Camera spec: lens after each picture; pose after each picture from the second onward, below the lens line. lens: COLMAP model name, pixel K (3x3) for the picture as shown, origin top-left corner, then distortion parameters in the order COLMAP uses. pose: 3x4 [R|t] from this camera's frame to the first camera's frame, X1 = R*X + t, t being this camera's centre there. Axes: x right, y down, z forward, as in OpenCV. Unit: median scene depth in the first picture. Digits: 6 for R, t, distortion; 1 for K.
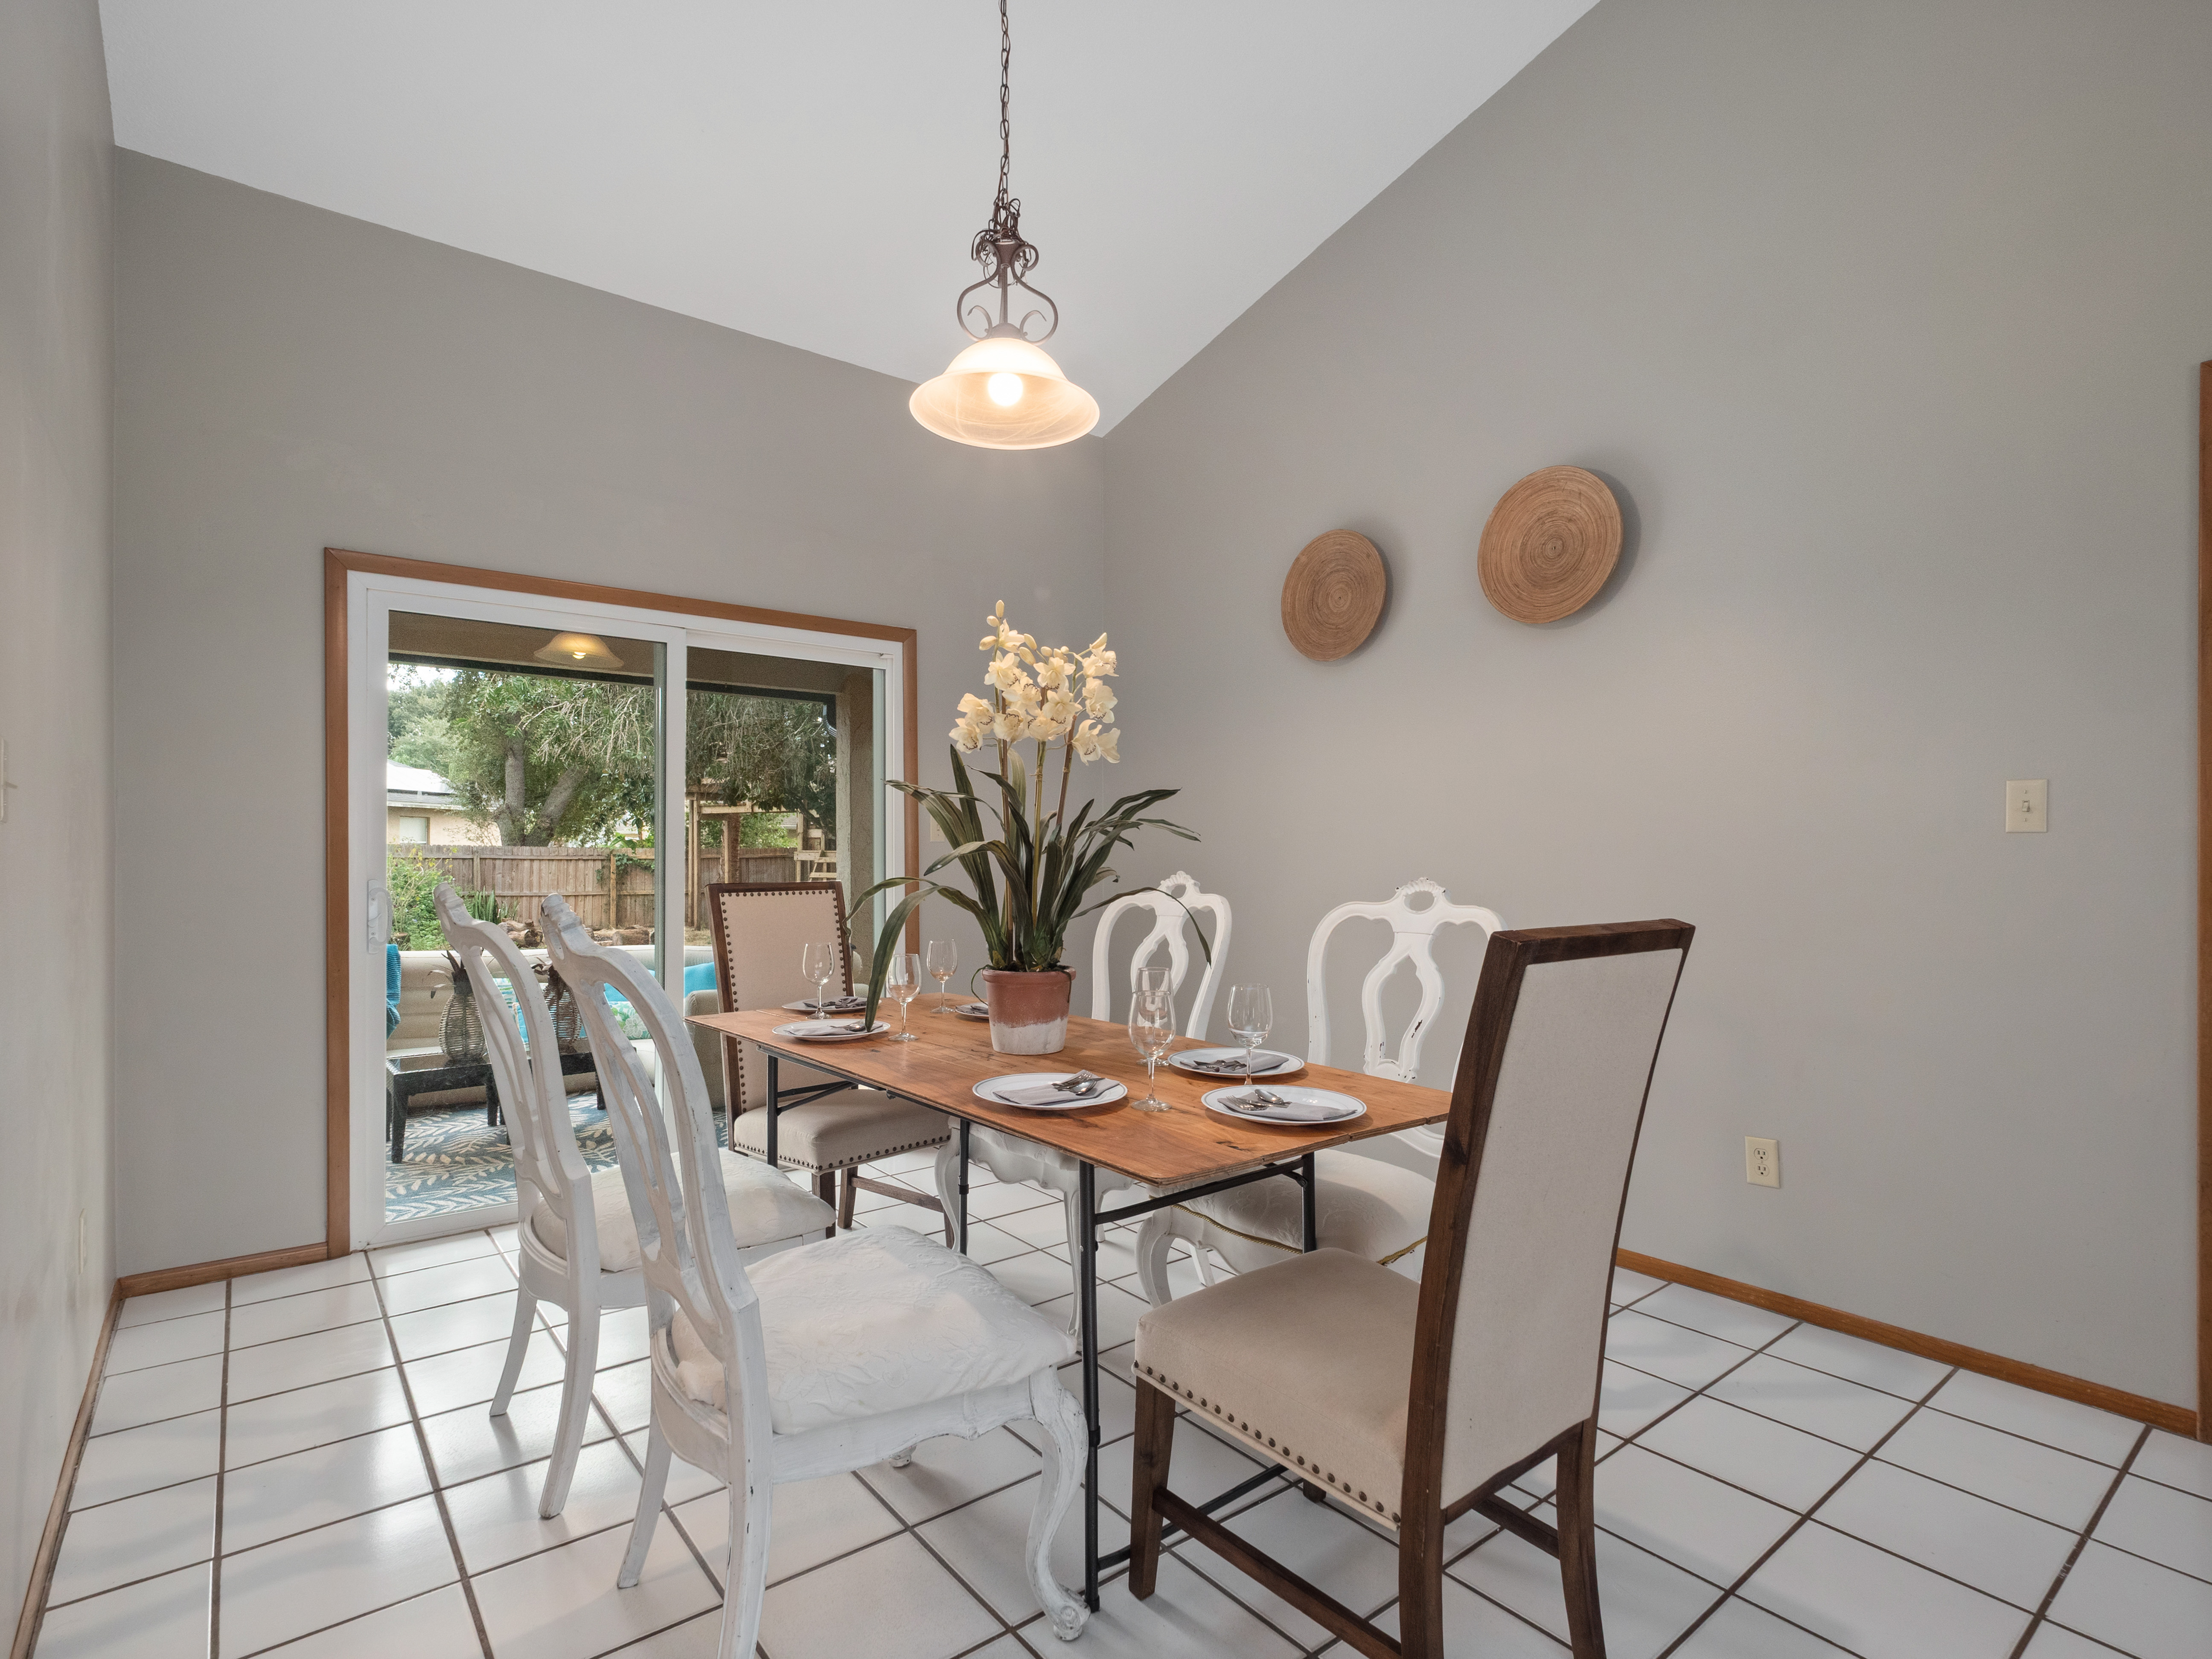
lens RADIAL K [[1088.3, 0, 1114.8], [0, 1088.3, 847.5], [0, 0, 1]] dist [-0.000390, -0.000636]
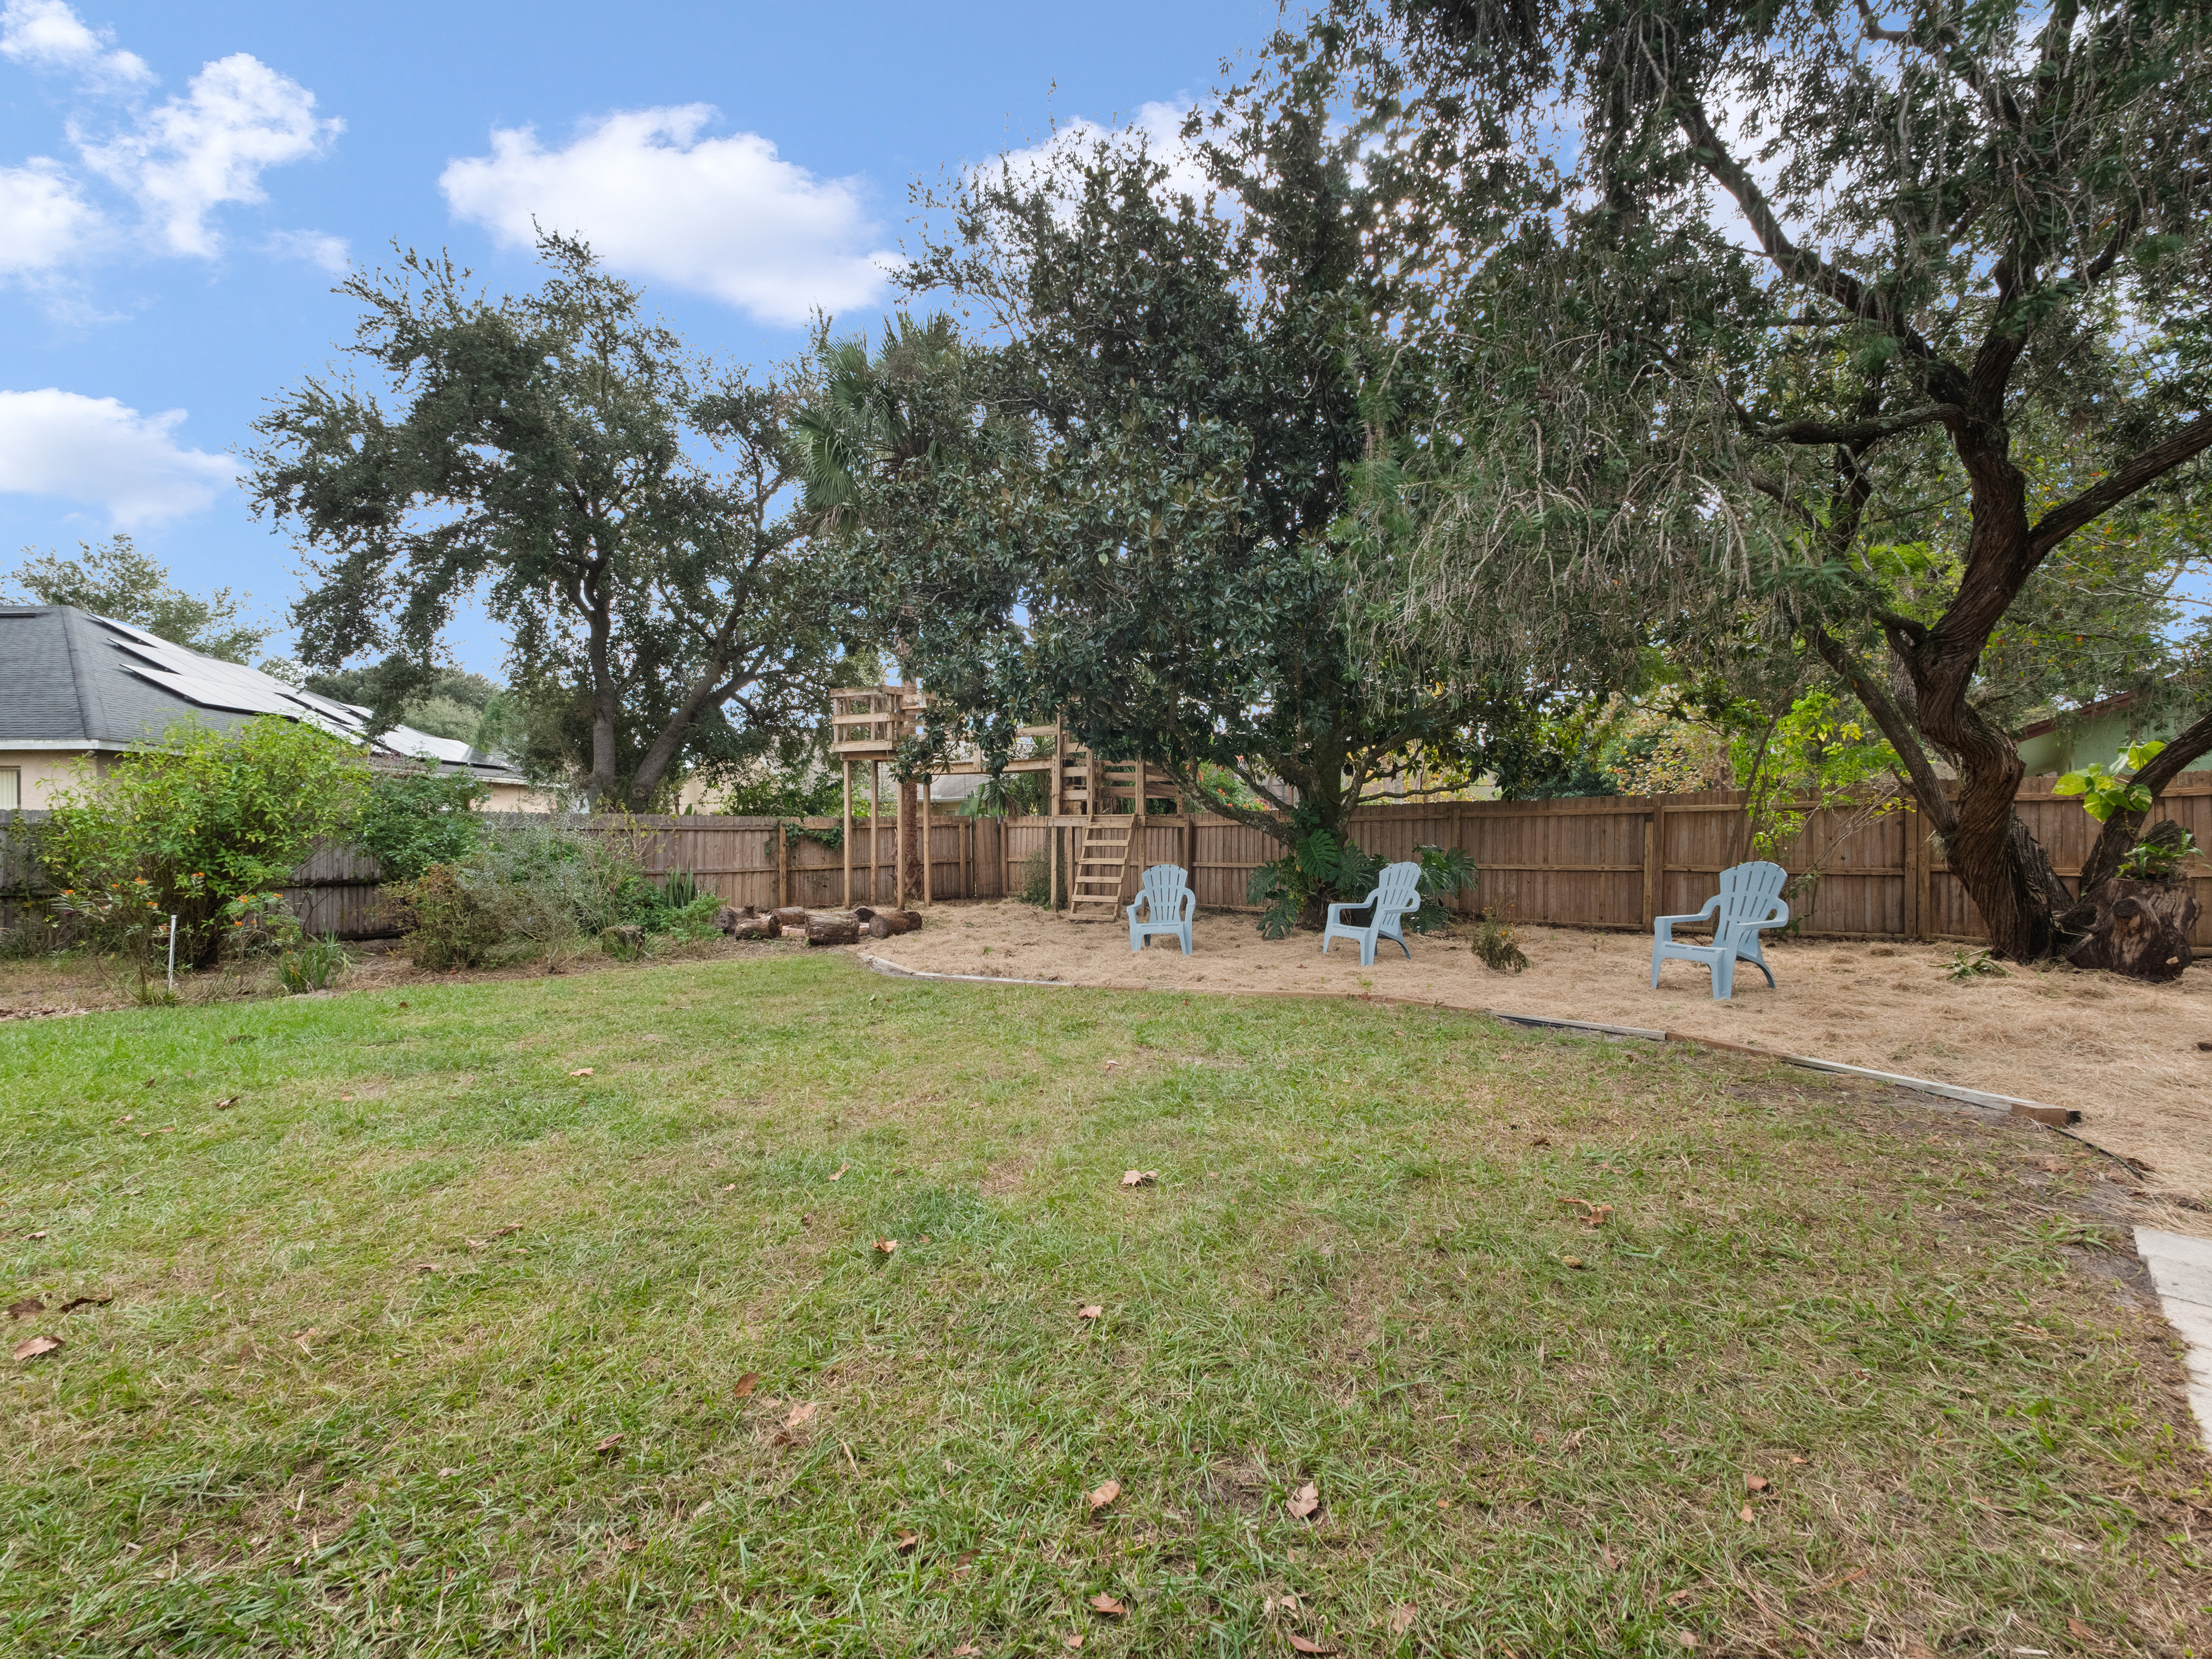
lens RADIAL K [[954.5, 0, 1099.1], [0, 954.5, 823.1], [0, 0, 1]] dist [0.000285, -0.004104]
pose [[0.994712, -0.012304, 0.101965, -0.288100], [0.011965, 0.999921, 0.003932, 0.005655], [-0.102005, -0.002691, 0.994780, 0.216462]]
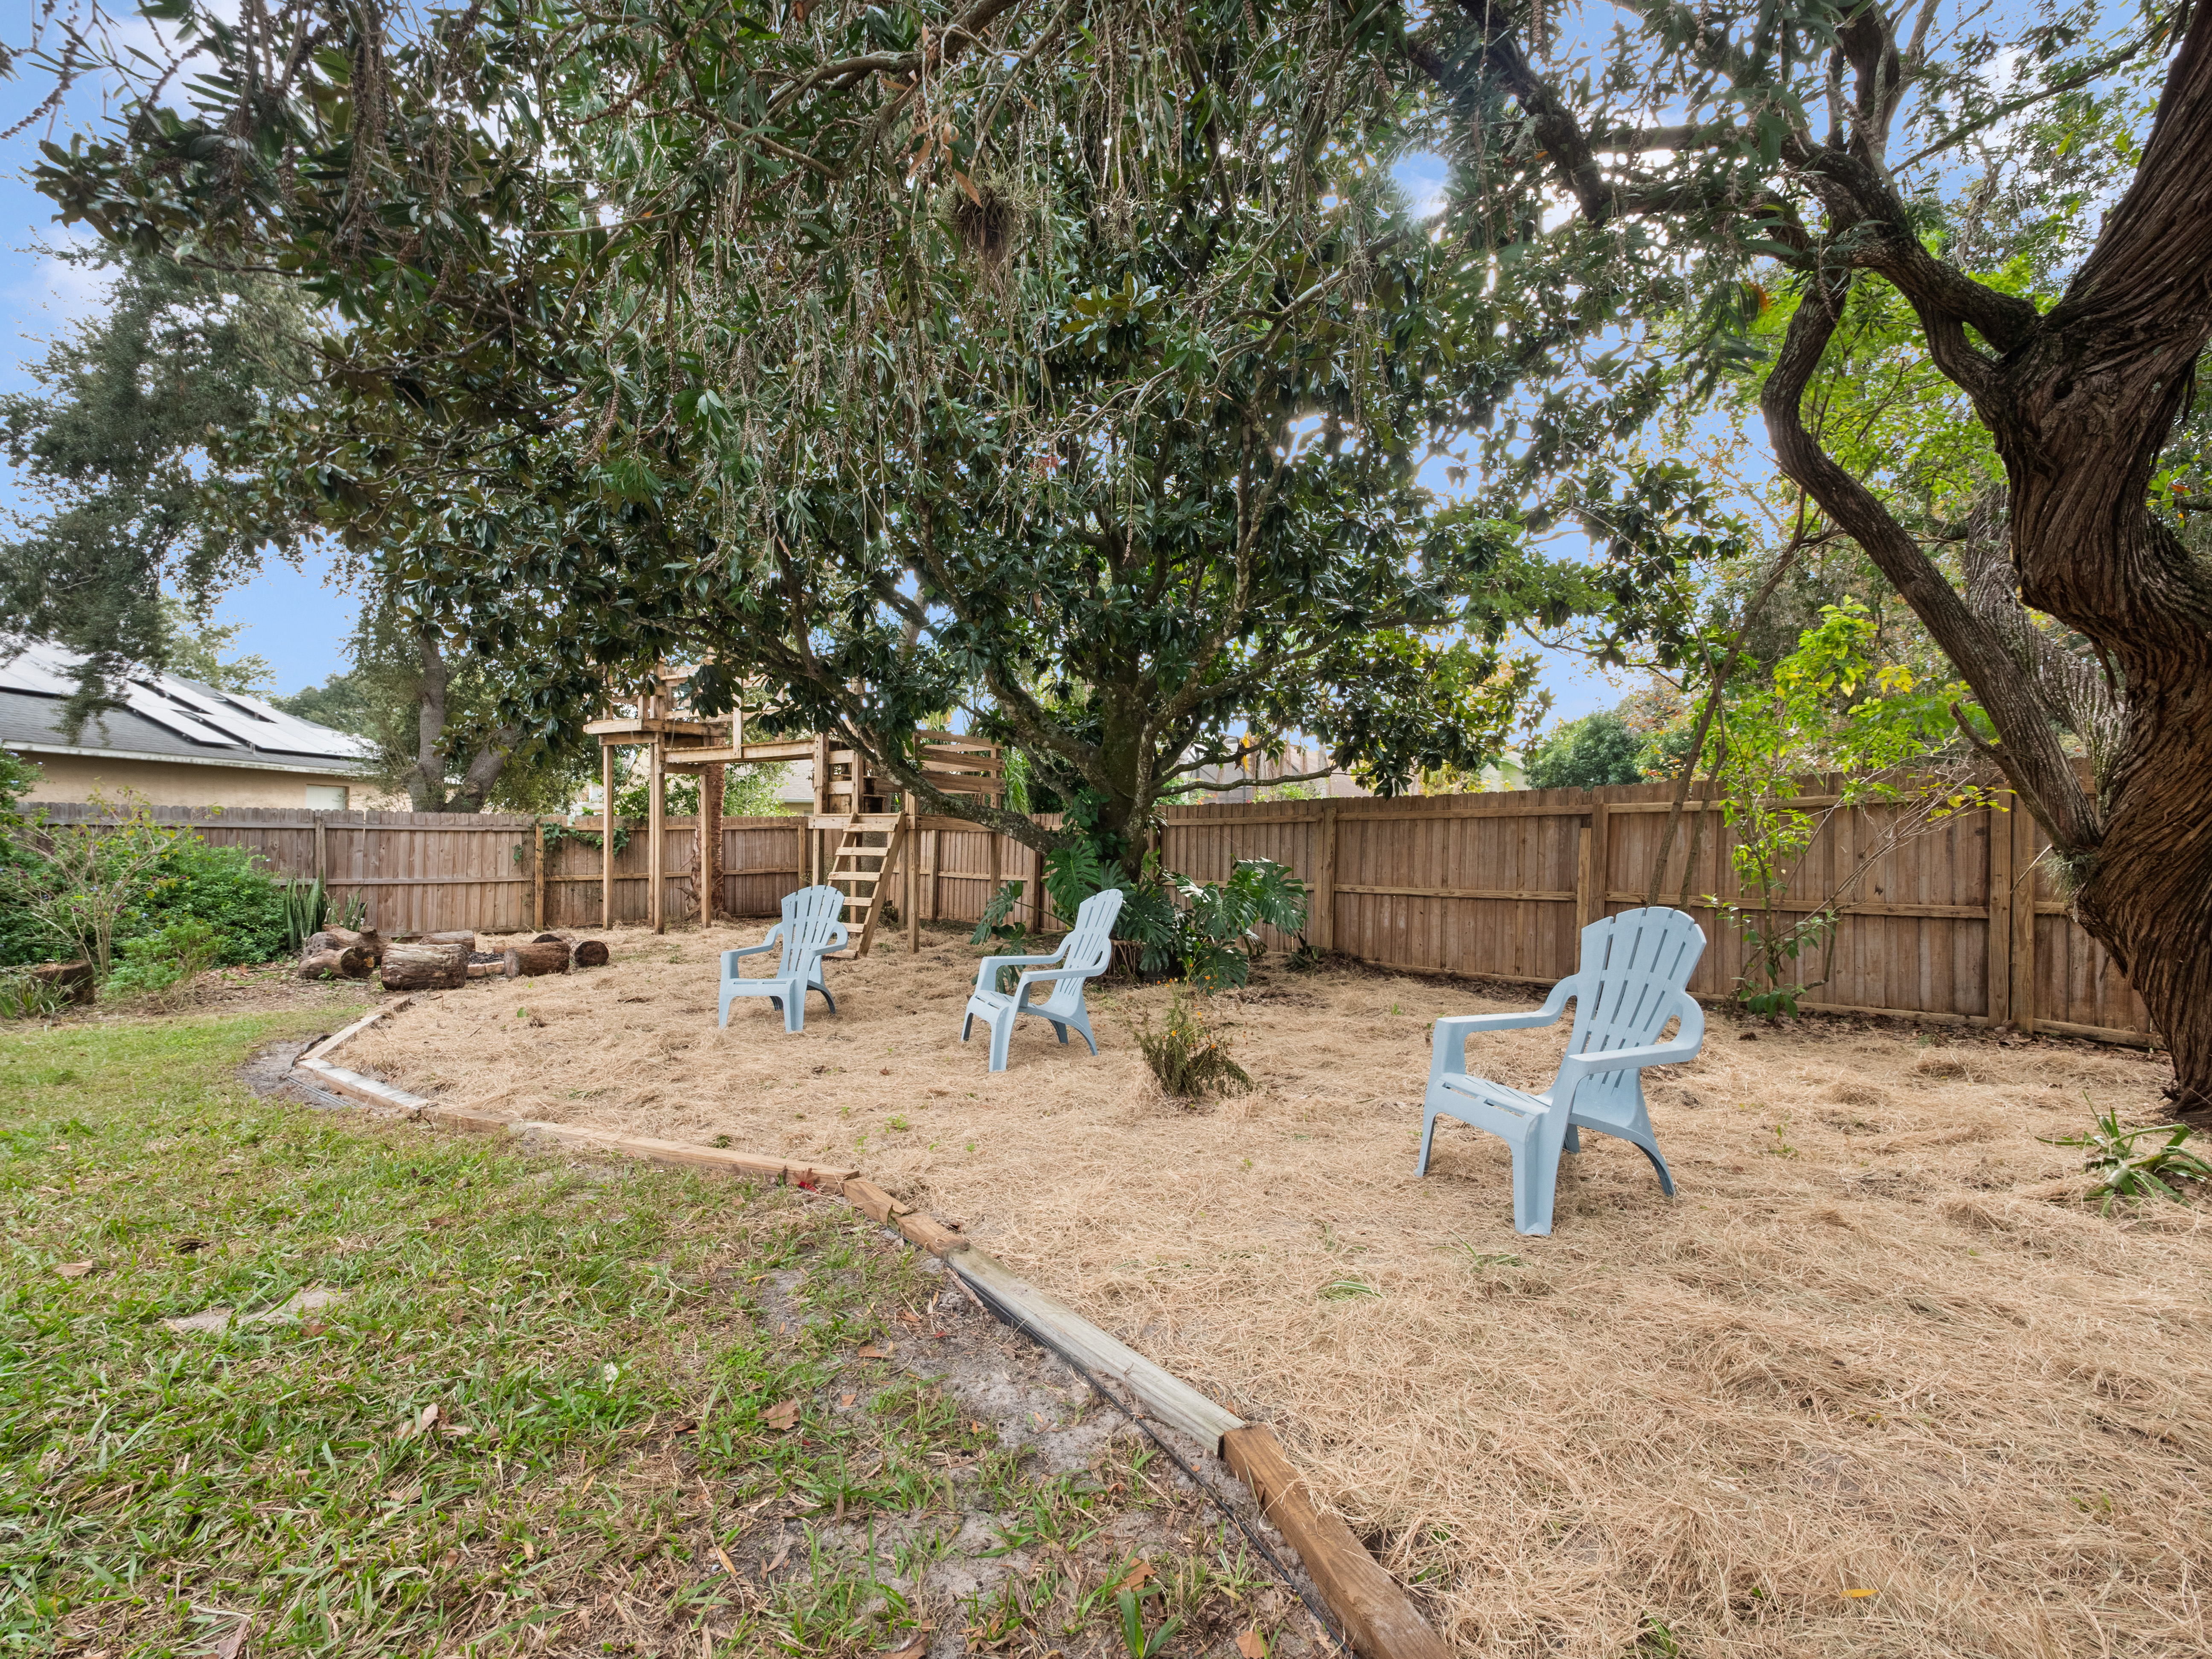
lens RADIAL K [[954.5, 0, 1101.9], [0, 954.5, 821.0], [0, 0, 1]] dist [0.000285, -0.004104]
pose [[0.998800, -0.001947, 0.048941, -0.128520], [0.002315, 0.999970, -0.007447, 0.010072], [-0.048925, 0.007552, 0.998774, 0.367995]]
